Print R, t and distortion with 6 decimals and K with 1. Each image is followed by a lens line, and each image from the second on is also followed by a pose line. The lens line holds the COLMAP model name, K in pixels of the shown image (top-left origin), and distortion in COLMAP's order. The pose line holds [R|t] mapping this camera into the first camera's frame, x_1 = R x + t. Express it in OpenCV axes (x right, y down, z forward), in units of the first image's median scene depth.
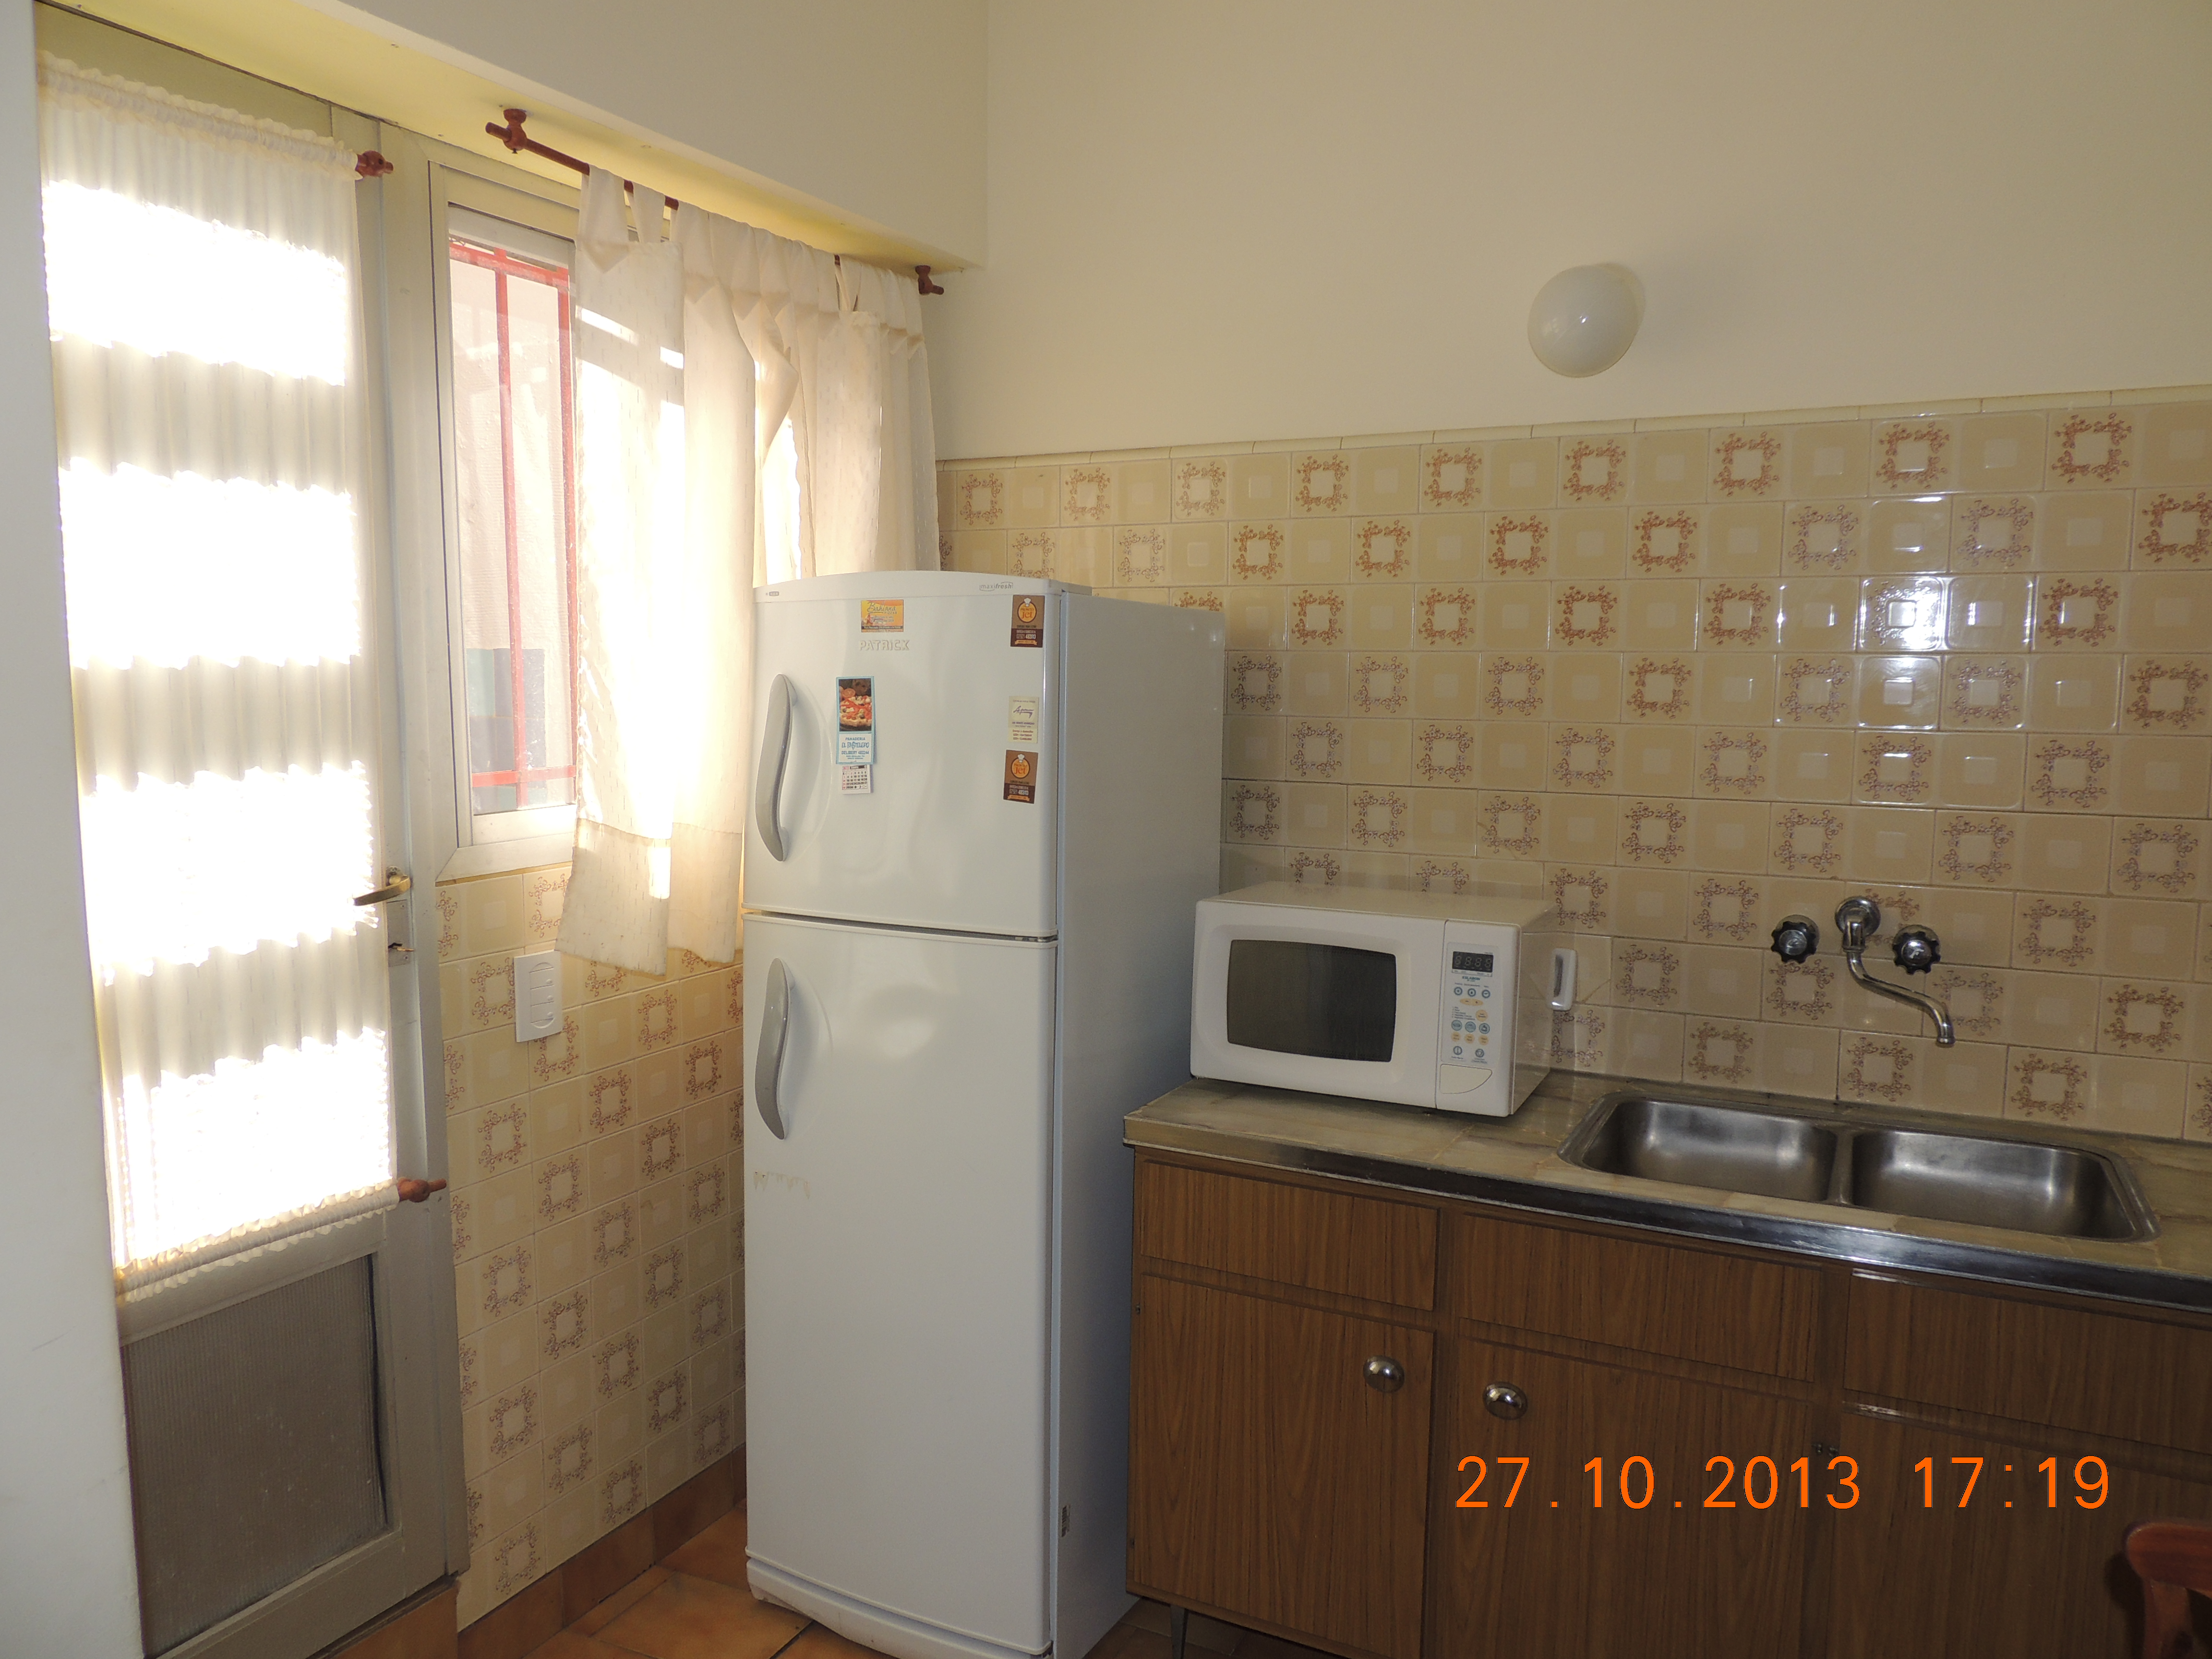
lens RADIAL K [[1579.0, 0, 1108.1], [0, 1579.0, 831.6], [0, 0, 1]] dist [-0.021691, -0.005436]
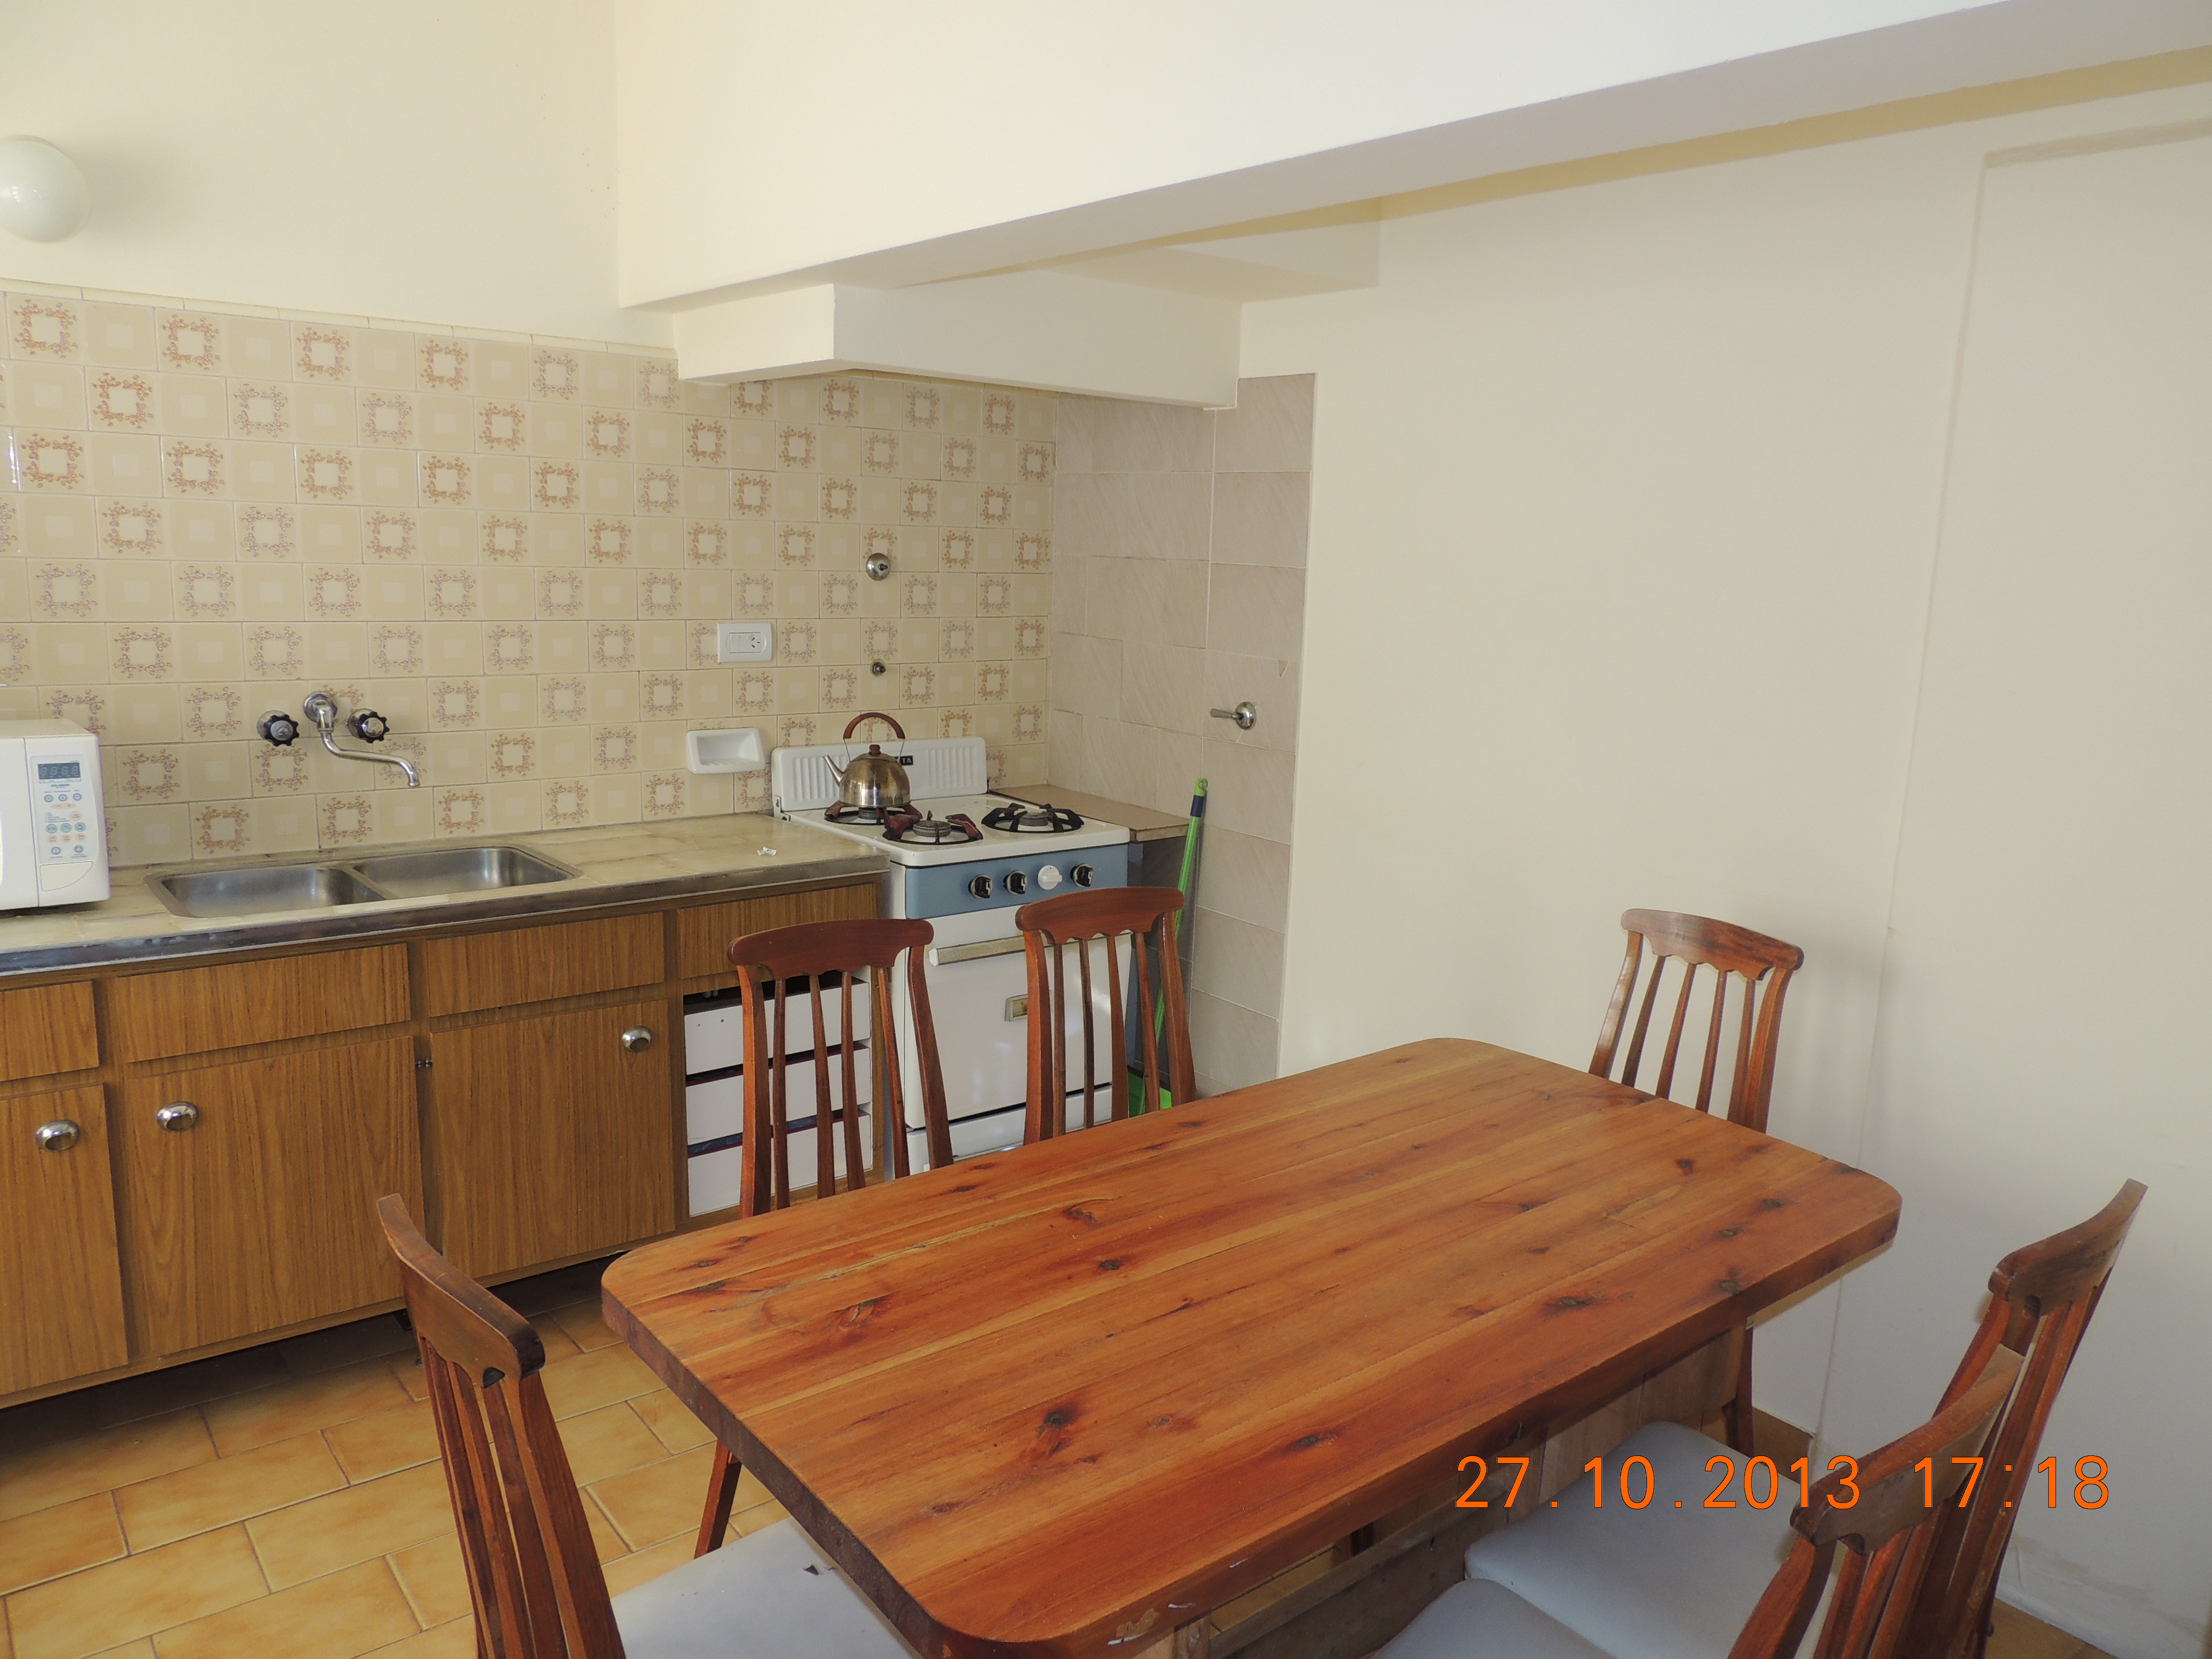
lens RADIAL K [[1579.0, 0, 1106.6], [0, 1579.0, 828.7], [0, 0, 1]] dist [-0.021691, -0.005436]
pose [[0.410922, -0.151156, 0.899052, -0.474534], [0.060254, 0.988506, 0.138656, 0.013071], [-0.909677, -0.002806, 0.415307, -0.153389]]
